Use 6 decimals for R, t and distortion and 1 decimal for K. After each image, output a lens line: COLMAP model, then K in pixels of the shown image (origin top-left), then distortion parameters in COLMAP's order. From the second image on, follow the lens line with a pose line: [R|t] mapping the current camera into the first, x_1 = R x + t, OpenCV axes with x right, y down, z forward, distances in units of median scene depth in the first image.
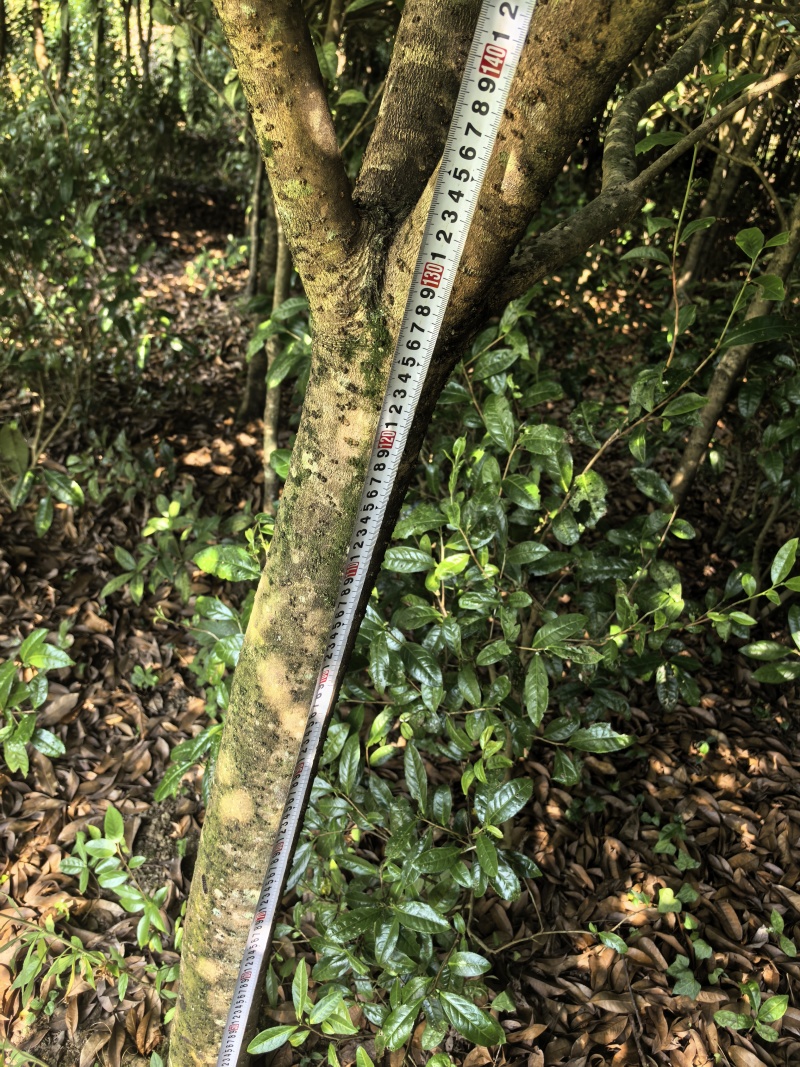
lens RADIAL K [[773.5, 0, 401.7], [0, 773.5, 531.9], [0, 0, 1]] dist [-0.017231, -0.015749]
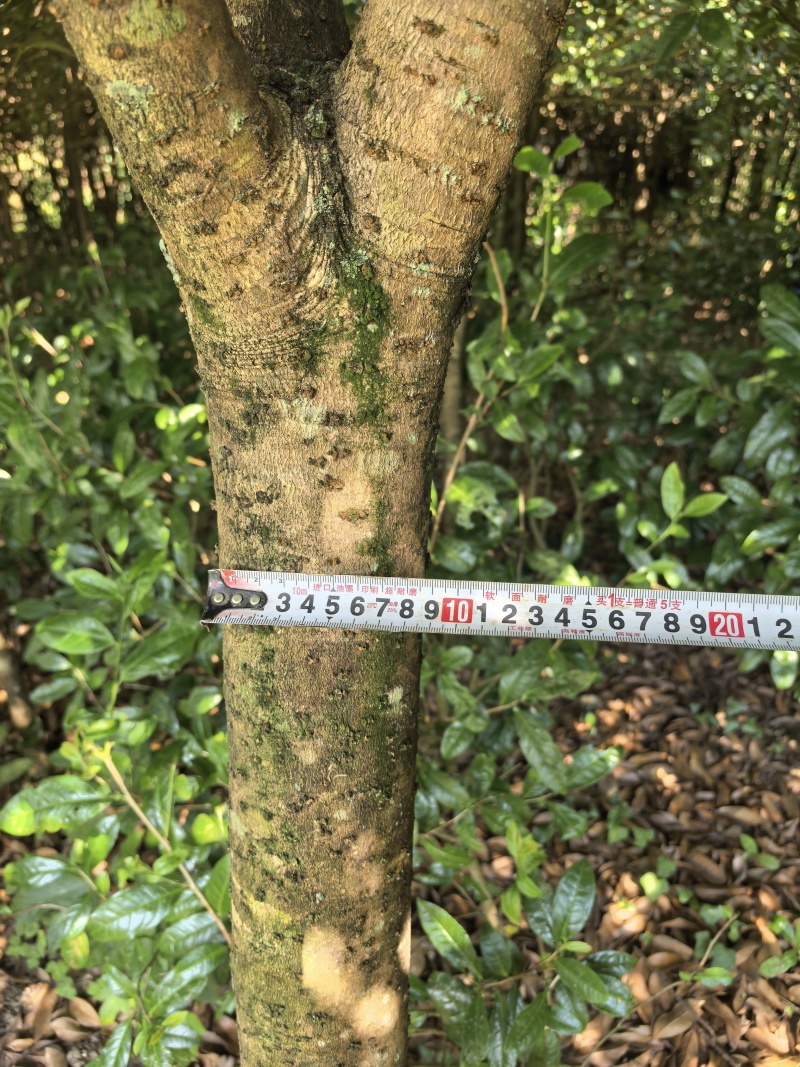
lens RADIAL K [[773.5, 0, 398.9], [0, 773.5, 536.0], [0, 0, 1]] dist [-0.017231, -0.015749]
pose [[0.844369, -0.391613, 0.365623, -0.255393], [0.421641, 0.906759, -0.002524, -0.091985], [-0.330543, 0.156293, 0.930760, 0.499022]]
